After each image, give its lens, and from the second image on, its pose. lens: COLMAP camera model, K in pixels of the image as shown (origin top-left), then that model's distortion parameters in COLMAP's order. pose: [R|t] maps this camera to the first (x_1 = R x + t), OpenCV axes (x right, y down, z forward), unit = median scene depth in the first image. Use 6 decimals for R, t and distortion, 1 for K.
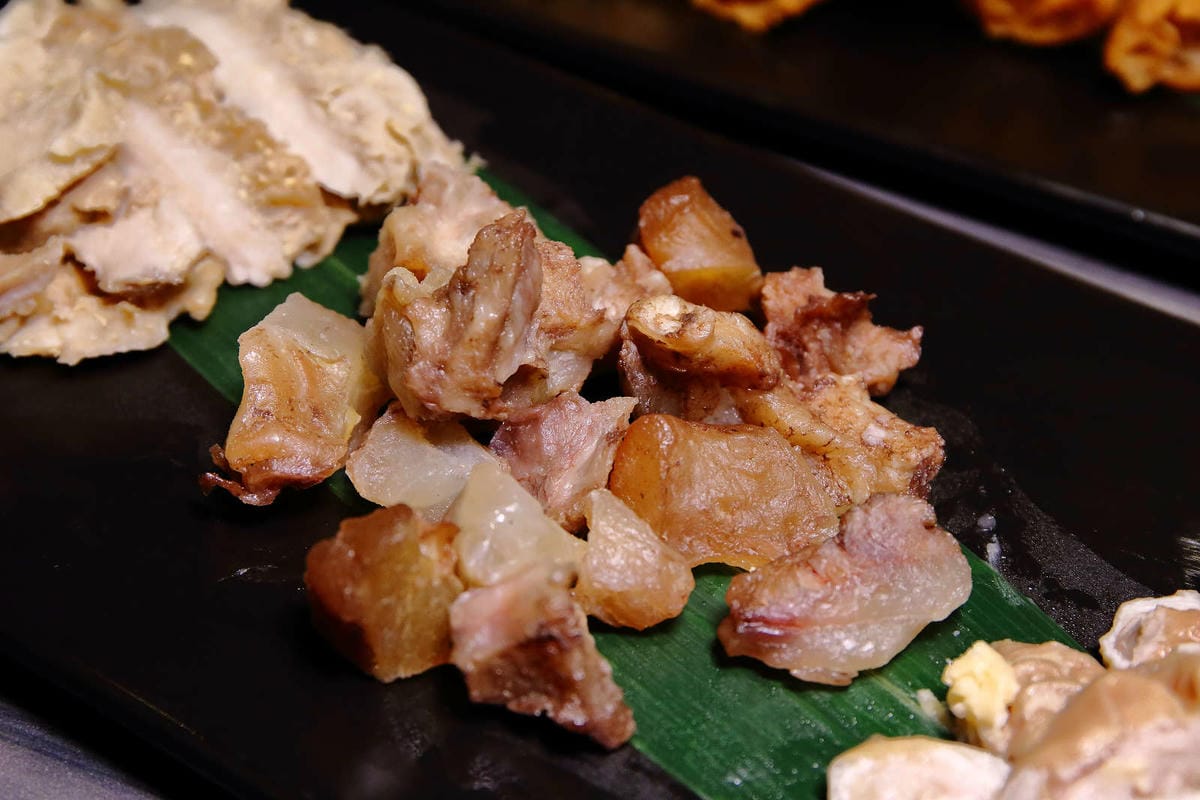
lens RADIAL K [[2435.2, 0, 600.0], [0, 2435.2, 400.0], [0, 0, 1]] dist [0.024092, 0.310923]
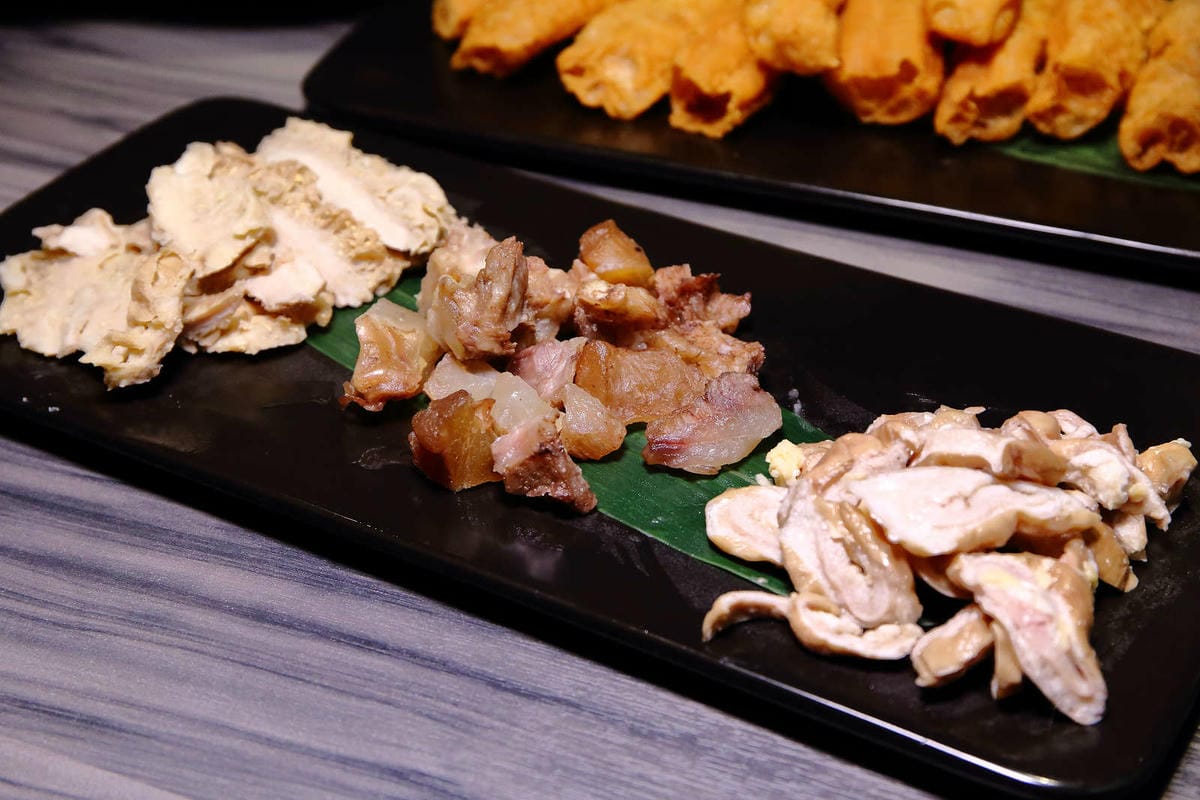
lens RADIAL K [[2365.4, 0, 600.0], [0, 2365.4, 400.0], [0, 0, 1]] dist [0.001232, 0.120855]
pose [[0.996269, -0.084035, 0.019671, -0.011863], [0.085283, 0.993539, -0.074881, 0.168235], [-0.013252, 0.076279, 0.996998, -0.672309]]
